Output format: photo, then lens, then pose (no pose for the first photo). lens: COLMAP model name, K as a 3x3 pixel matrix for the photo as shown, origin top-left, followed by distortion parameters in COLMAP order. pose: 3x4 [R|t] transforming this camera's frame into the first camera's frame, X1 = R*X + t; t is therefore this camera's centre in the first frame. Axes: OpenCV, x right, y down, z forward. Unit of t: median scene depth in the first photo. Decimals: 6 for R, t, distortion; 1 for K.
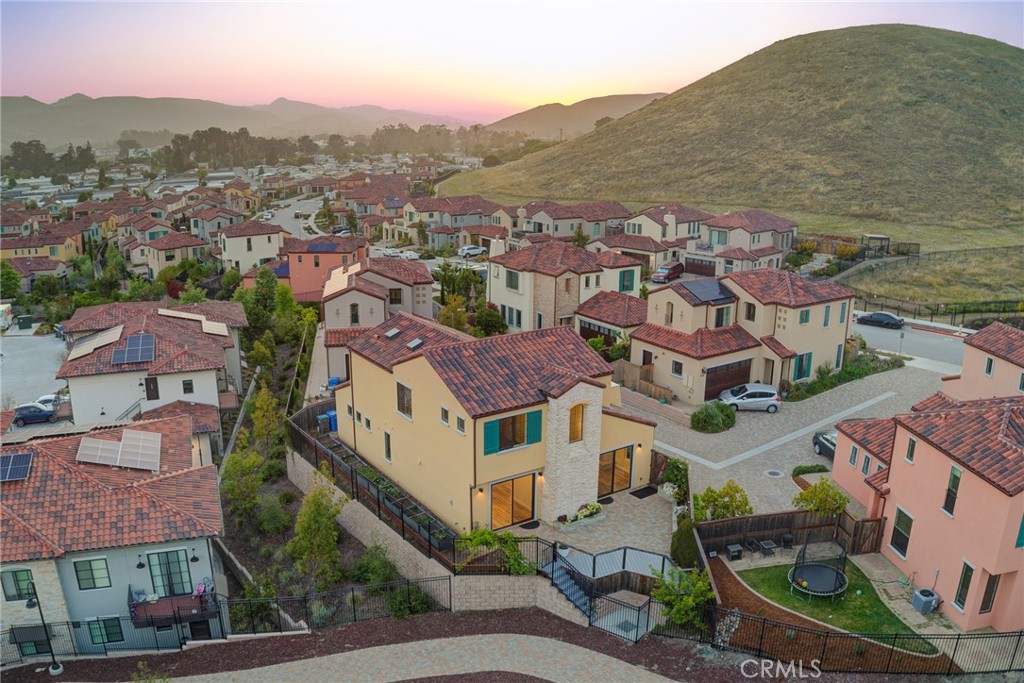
lens RADIAL K [[818.4, 0, 512.0], [0, 818.4, 341.5], [0, 0, 1]] dist [-0.259828, 0.084013]
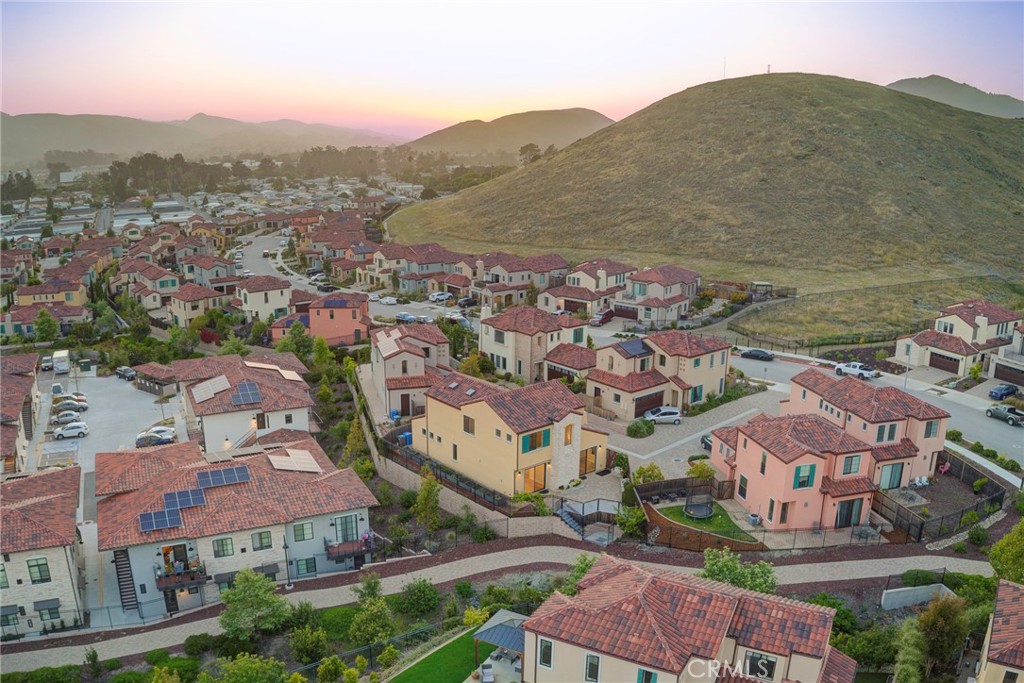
lens RADIAL K [[818.4, 0, 512.0], [0, 818.4, 341.5], [0, 0, 1]] dist [-0.259828, 0.084013]
pose [[0.995071, -0.022834, 0.096499, -0.150480], [0.024098, 0.999638, -0.011951, -0.062961], [-0.096191, 0.014218, 0.995261, -0.564740]]
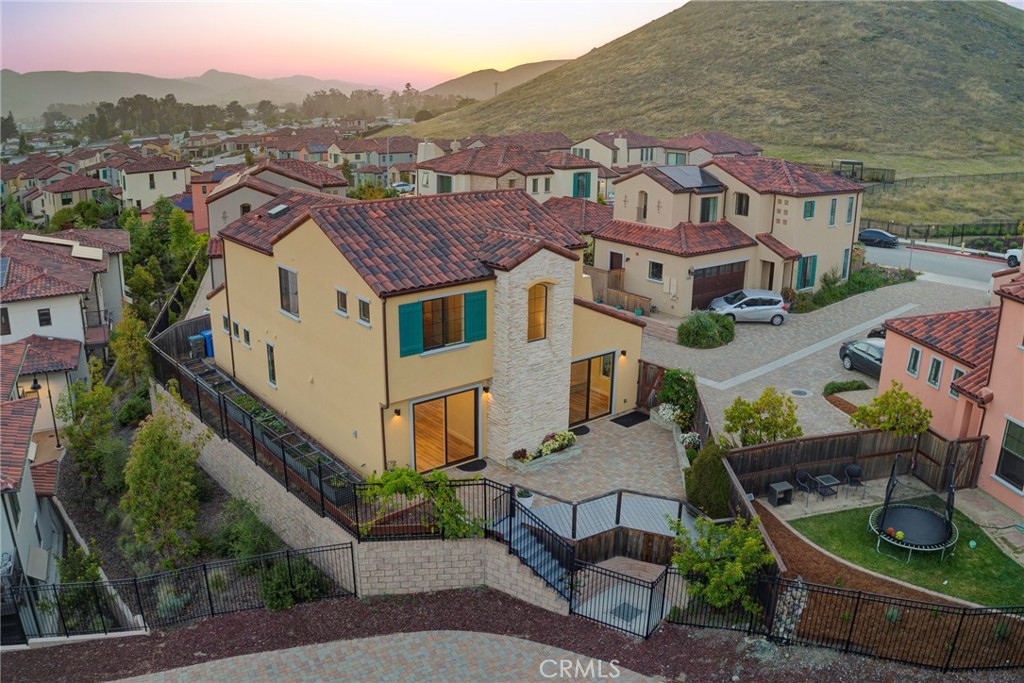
lens RADIAL K [[818.4, 0, 512.0], [0, 818.4, 341.5], [0, 0, 1]] dist [-0.259828, 0.084013]
pose [[0.996871, -0.021470, 0.076078, 0.003778], [0.018667, 0.999127, 0.037370, 0.067560], [-0.076814, -0.035832, 0.996401, 0.219511]]
